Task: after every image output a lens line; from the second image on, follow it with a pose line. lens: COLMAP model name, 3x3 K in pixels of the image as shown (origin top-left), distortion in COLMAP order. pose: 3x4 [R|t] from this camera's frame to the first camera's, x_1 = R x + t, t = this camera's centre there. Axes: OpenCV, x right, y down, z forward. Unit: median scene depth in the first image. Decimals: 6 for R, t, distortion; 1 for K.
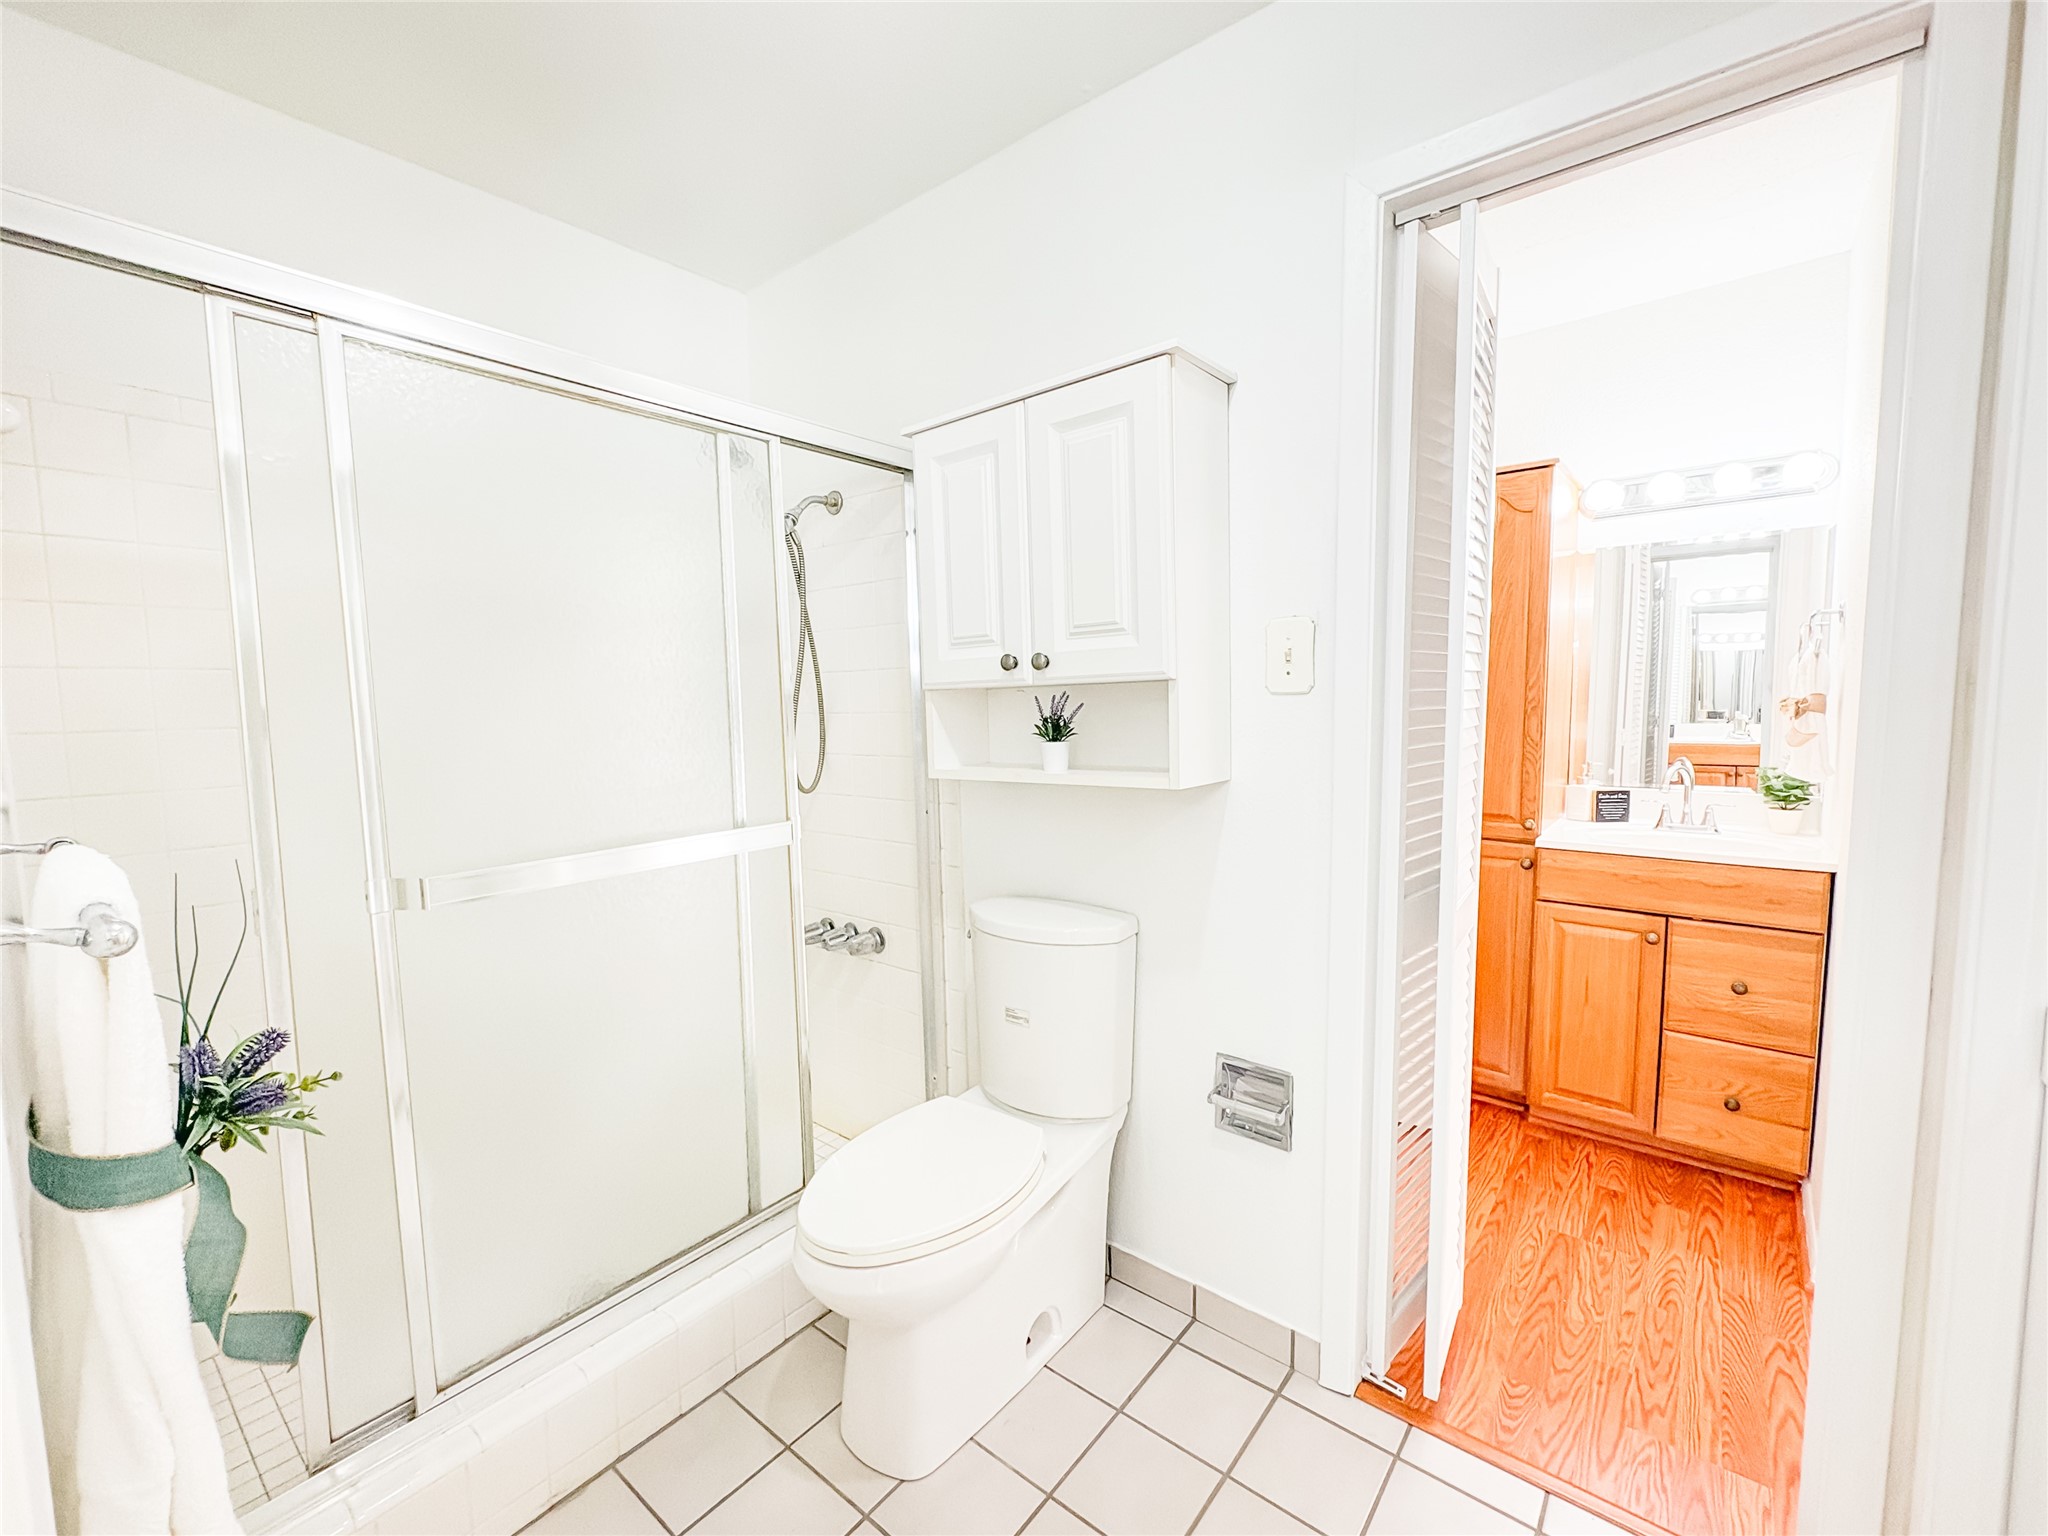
lens RADIAL K [[815.2, 0, 1024.1], [0, 815.2, 762.6], [0, 0, 1]] dist [0.002366, -0.000055]
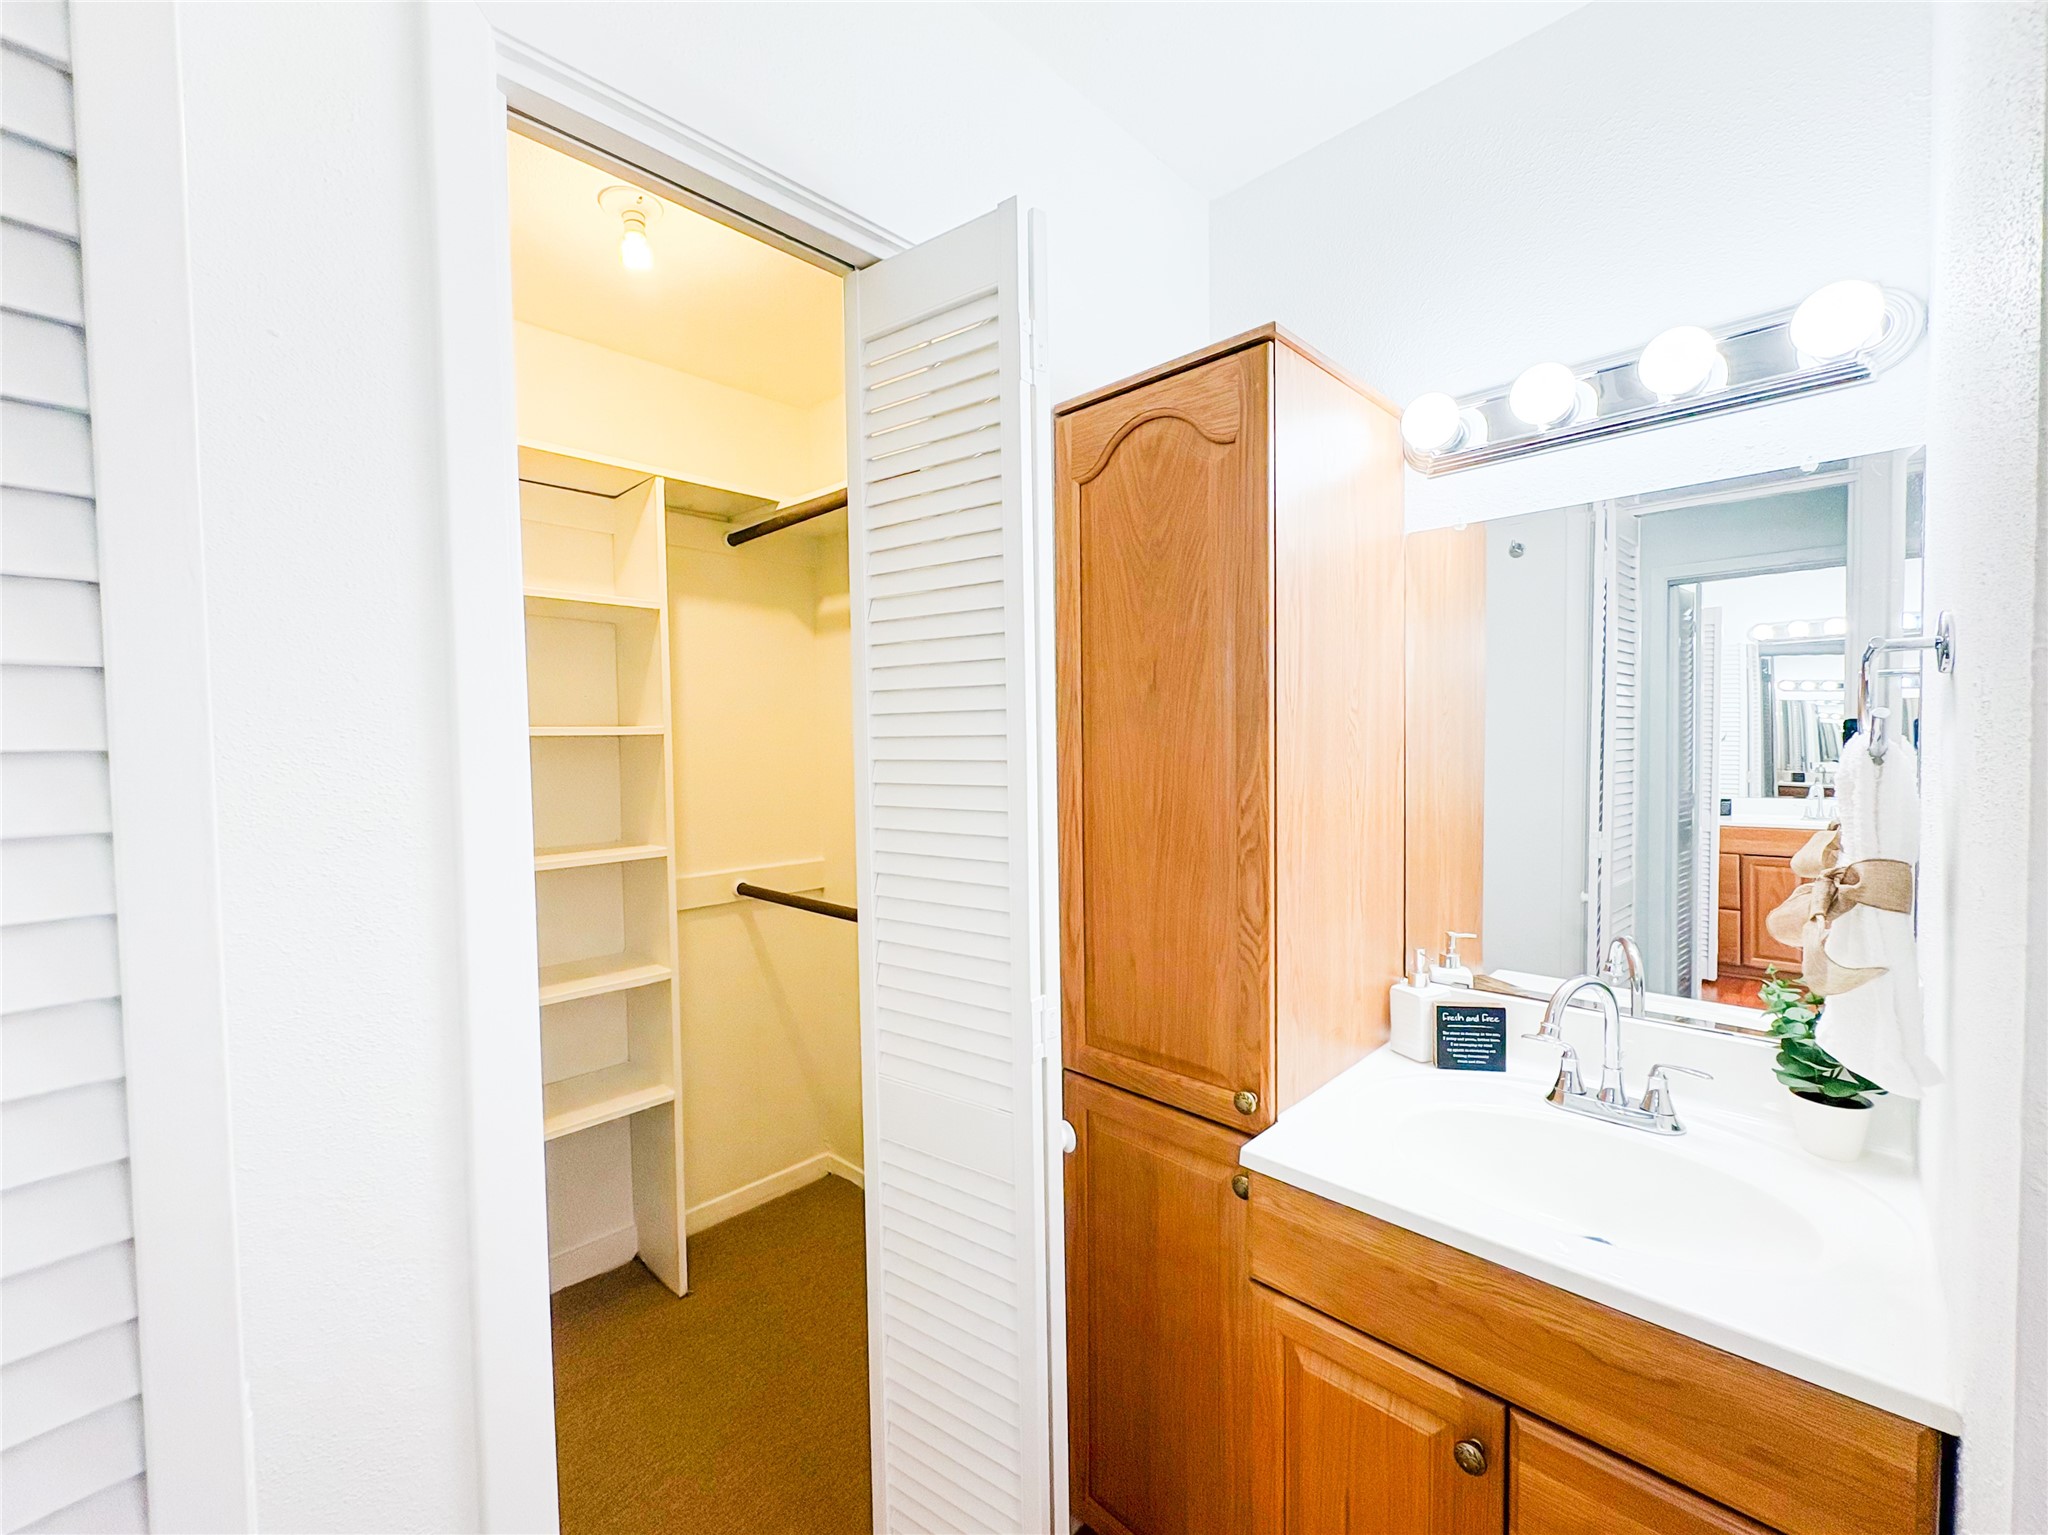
lens RADIAL K [[815.2, 0, 1024.5], [0, 815.2, 769.4], [0, 0, 1]] dist [0.002366, -0.000055]
pose [[0.997260, 0.005775, -0.073755, 0.526581], [-0.009189, 0.998898, -0.046031, -0.091509], [0.073408, 0.046583, 0.996213, 0.518312]]
